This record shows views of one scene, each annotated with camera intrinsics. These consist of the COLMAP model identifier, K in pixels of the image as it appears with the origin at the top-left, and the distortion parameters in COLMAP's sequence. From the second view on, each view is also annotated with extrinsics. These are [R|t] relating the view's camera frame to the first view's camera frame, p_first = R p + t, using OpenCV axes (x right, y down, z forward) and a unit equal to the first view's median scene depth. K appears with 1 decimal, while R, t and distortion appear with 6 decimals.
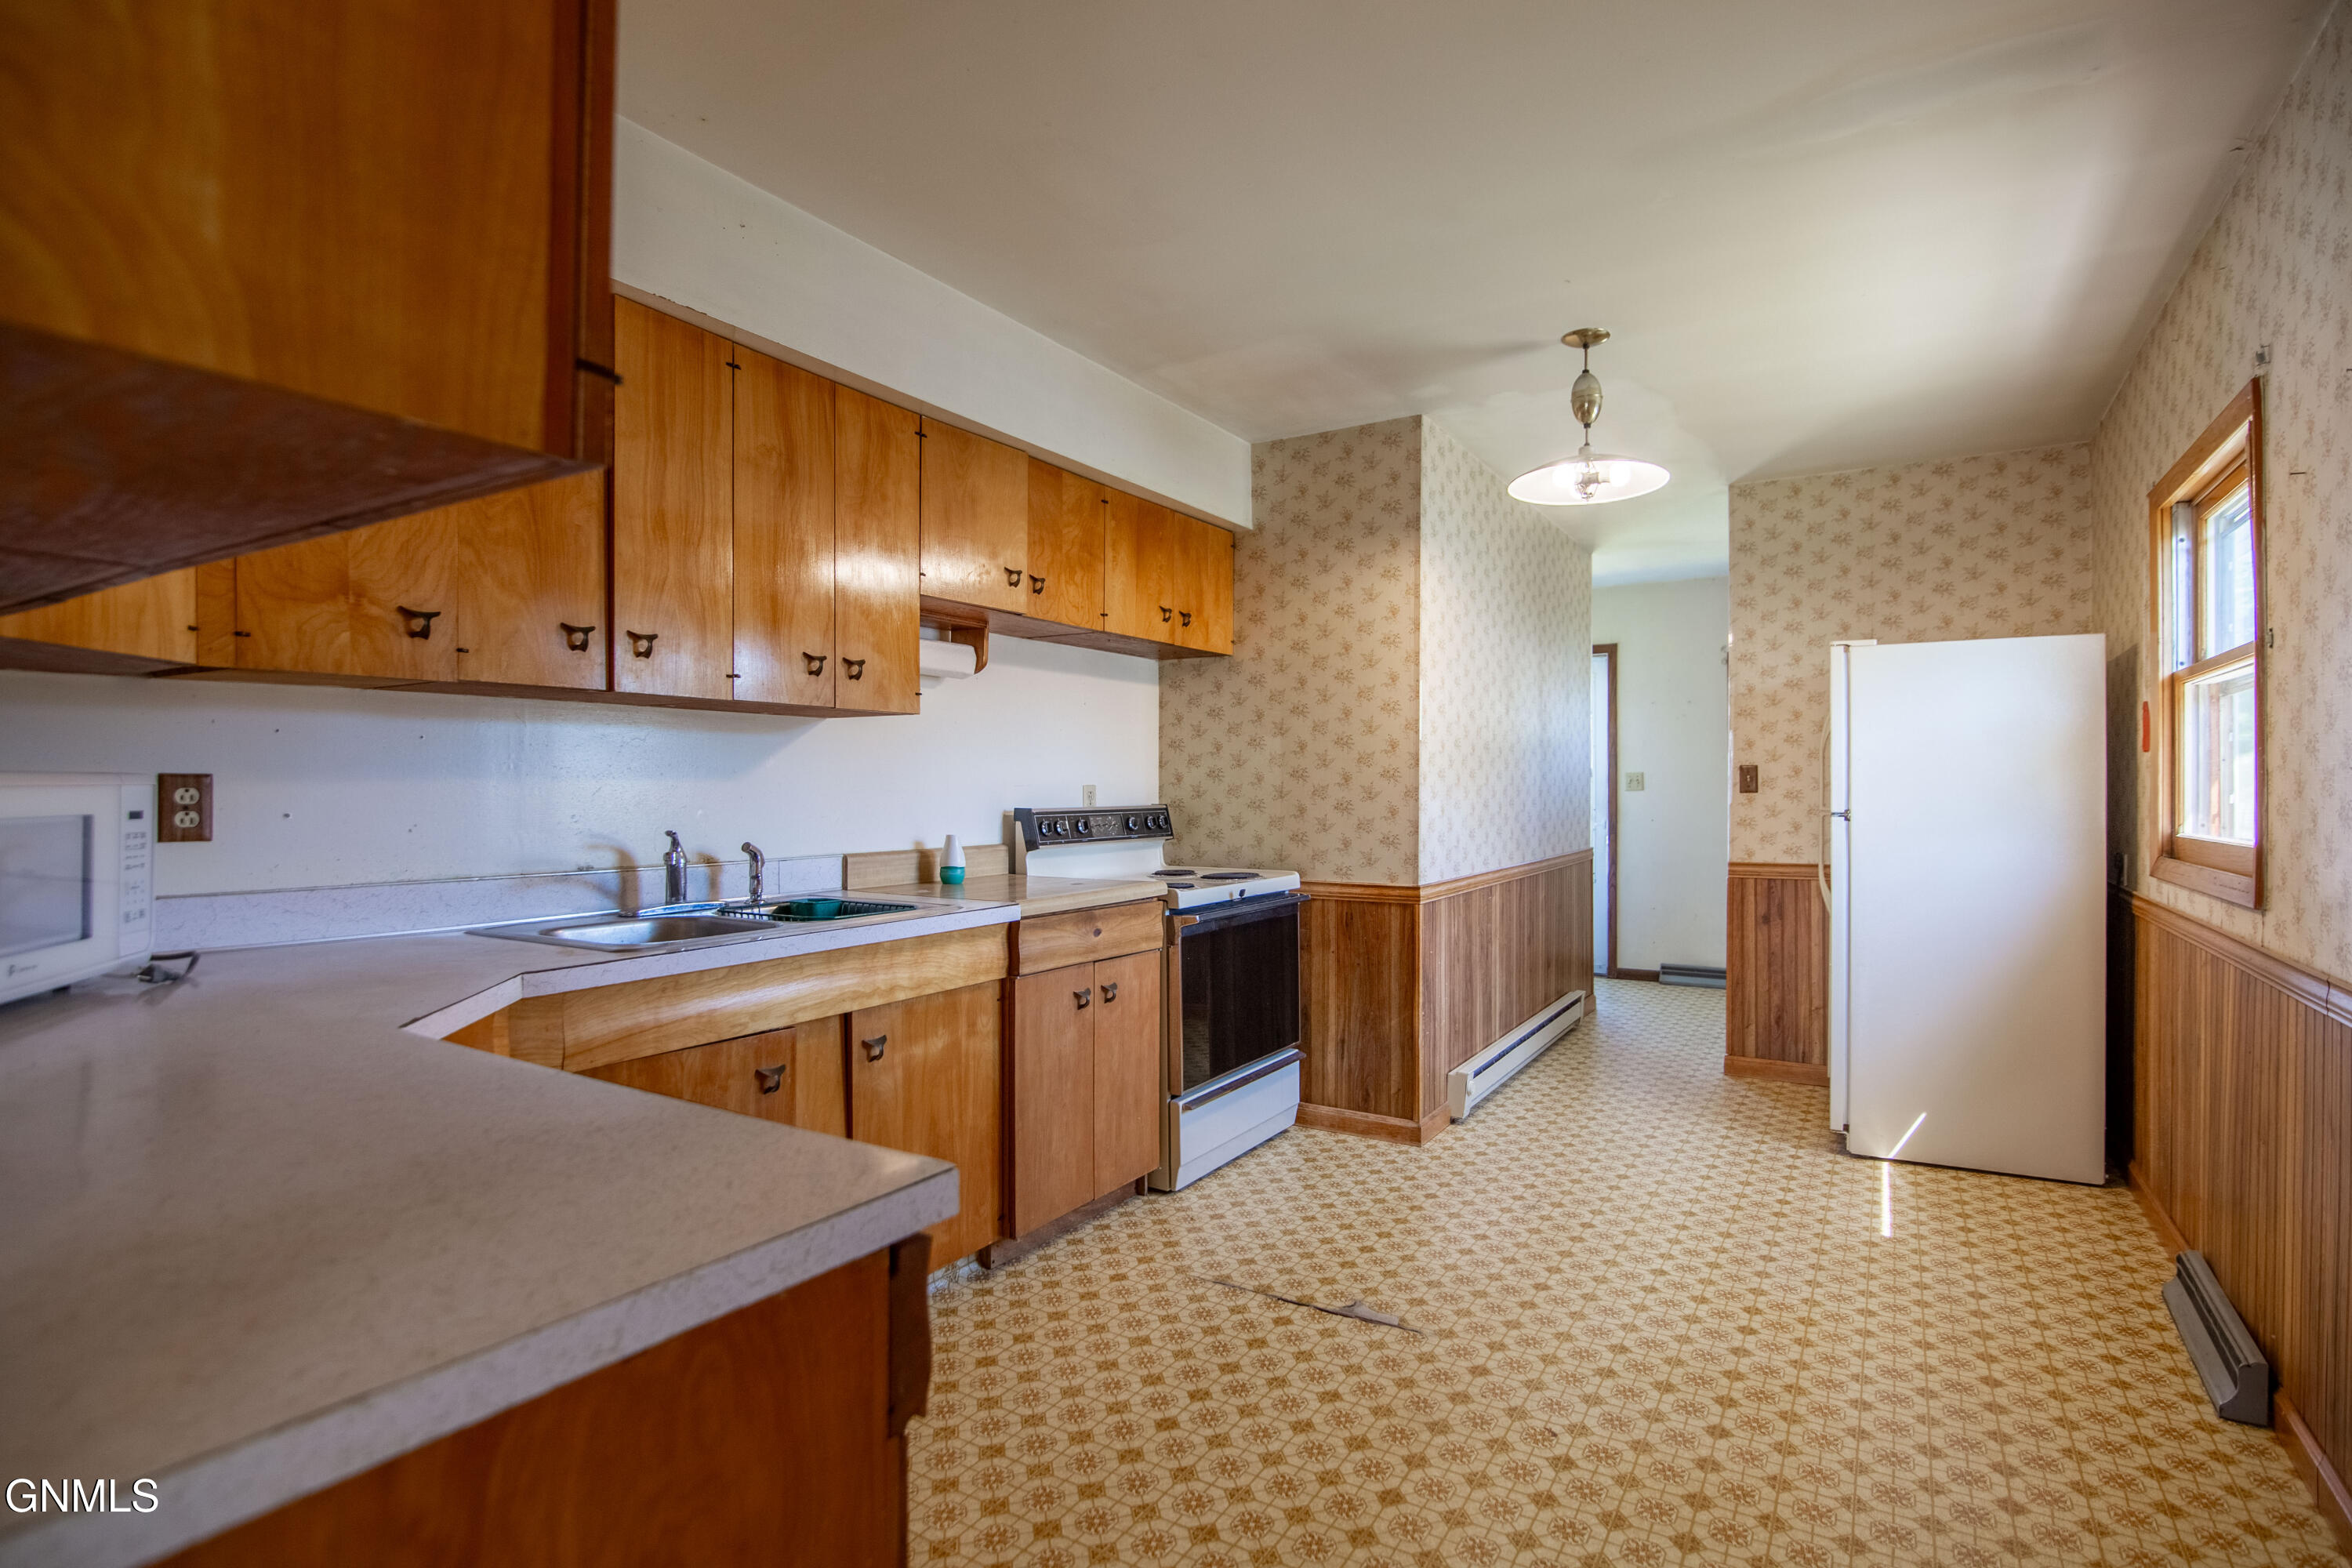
lens RADIAL K [[1087.8, 0, 1275.0], [0, 1087.8, 786.3], [0, 0, 1]] dist [-0.018828, 0.000406]
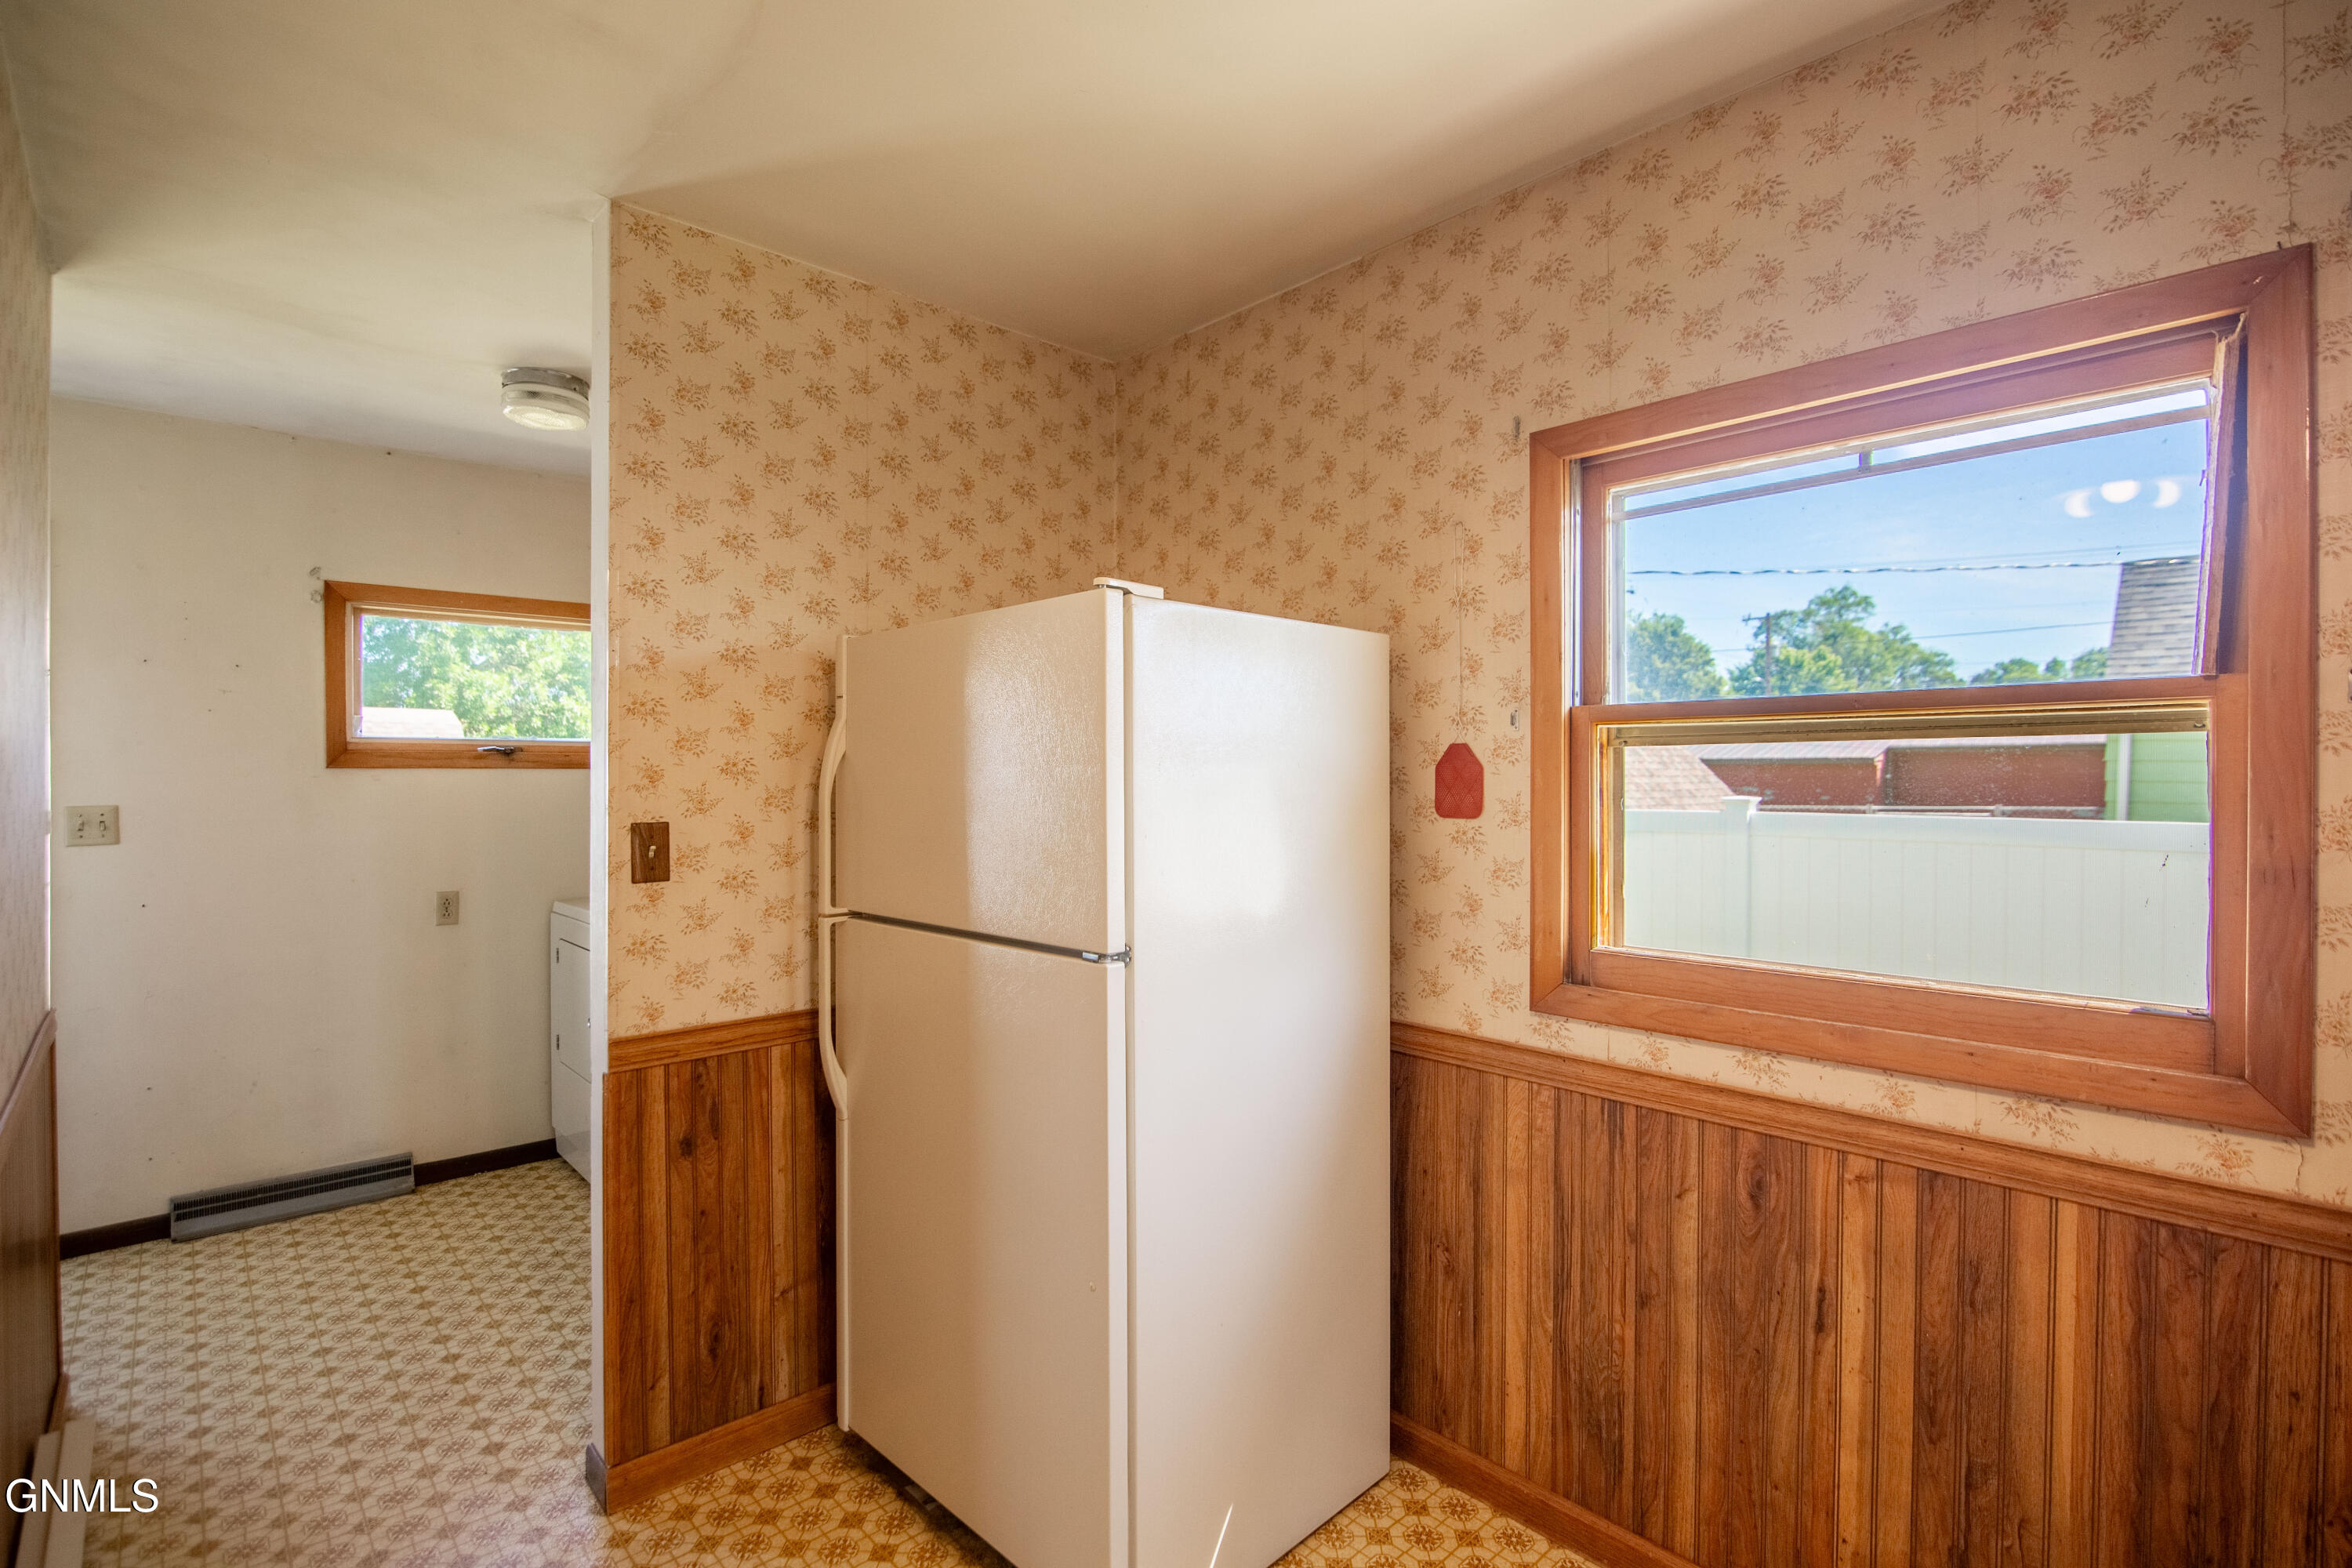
lens RADIAL K [[1087.8, 0, 1176.2], [0, 1087.8, 781.3], [0, 0, 1]] dist [-0.018828, 0.000406]
pose [[0.320546, -0.002552, 0.947229, 0.072926], [0.000553, 0.999997, 0.002508, -0.038567], [-0.947233, -0.000280, 0.320547, 0.648717]]
